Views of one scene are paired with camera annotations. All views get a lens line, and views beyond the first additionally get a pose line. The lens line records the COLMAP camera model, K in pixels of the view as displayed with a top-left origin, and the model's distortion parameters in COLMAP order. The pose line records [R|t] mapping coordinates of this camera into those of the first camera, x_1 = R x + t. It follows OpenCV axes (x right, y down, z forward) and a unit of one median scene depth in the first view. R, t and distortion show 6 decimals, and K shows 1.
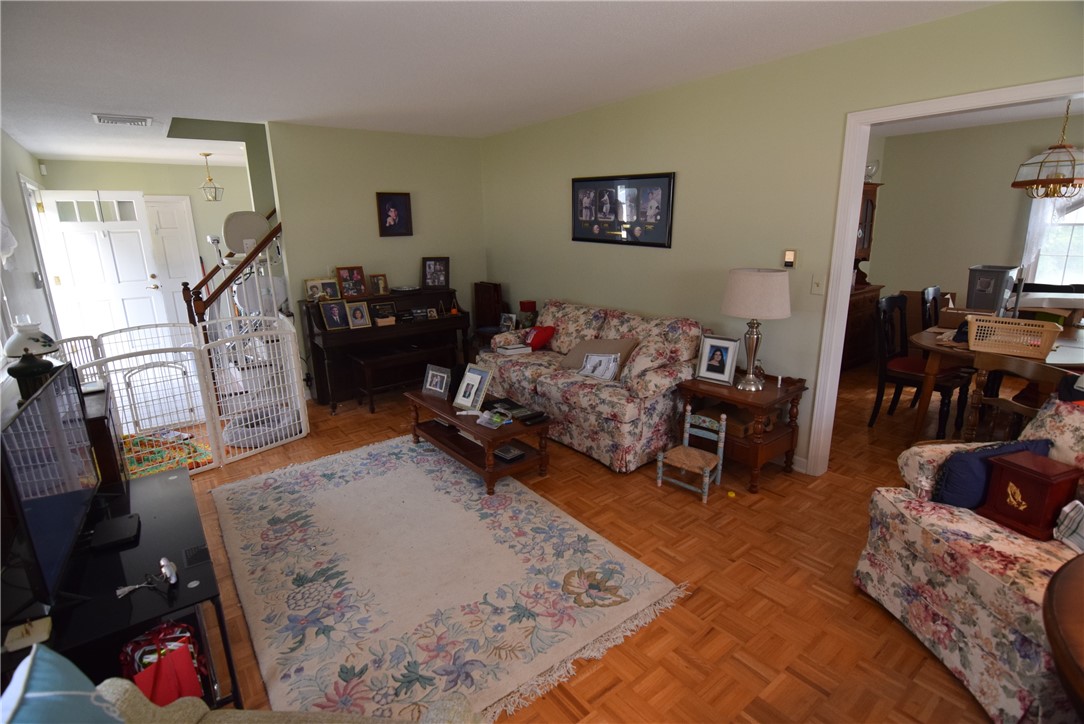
lens RADIAL K [[524.6, 0, 531.7], [0, 524.6, 362.2], [0, 0, 1]] dist [-0.017632, -0.005379]
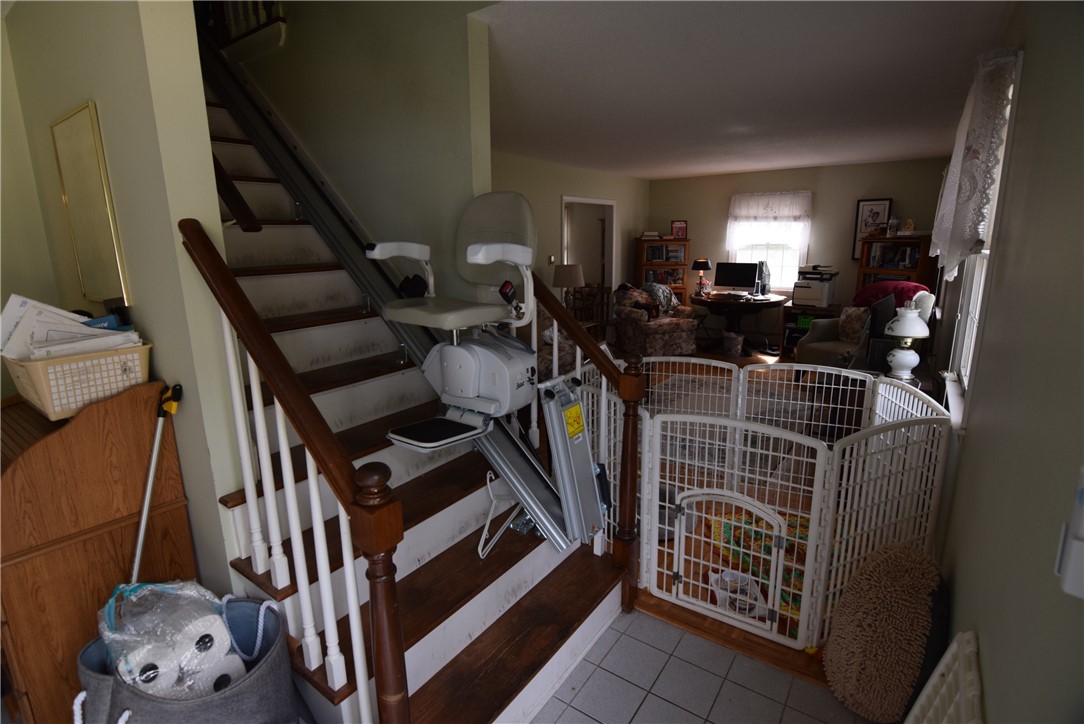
lens RADIAL K [[524.6, 0, 533.9], [0, 524.6, 358.6], [0, 0, 1]] dist [-0.017632, -0.005379]
pose [[-0.288516, -0.179357, 0.940526, -2.100771], [0.266313, 0.928505, 0.258759, -0.553538], [-0.919693, 0.325130, -0.220123, 2.338260]]
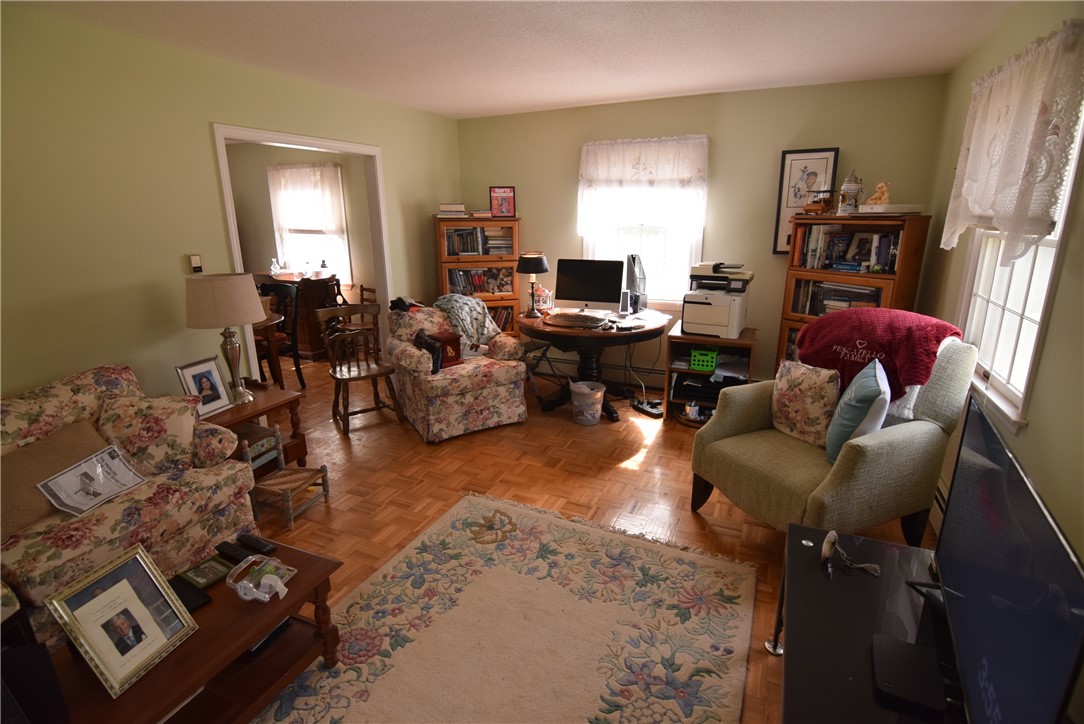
lens RADIAL K [[524.6, 0, 539.5], [0, 524.6, 363.3], [0, 0, 1]] dist [-0.017632, -0.005379]
pose [[-0.474049, -0.207728, 0.855644, -0.910581], [0.247158, 0.901309, 0.355746, -0.309334], [-0.845098, 0.380120, -0.375923, 1.278032]]
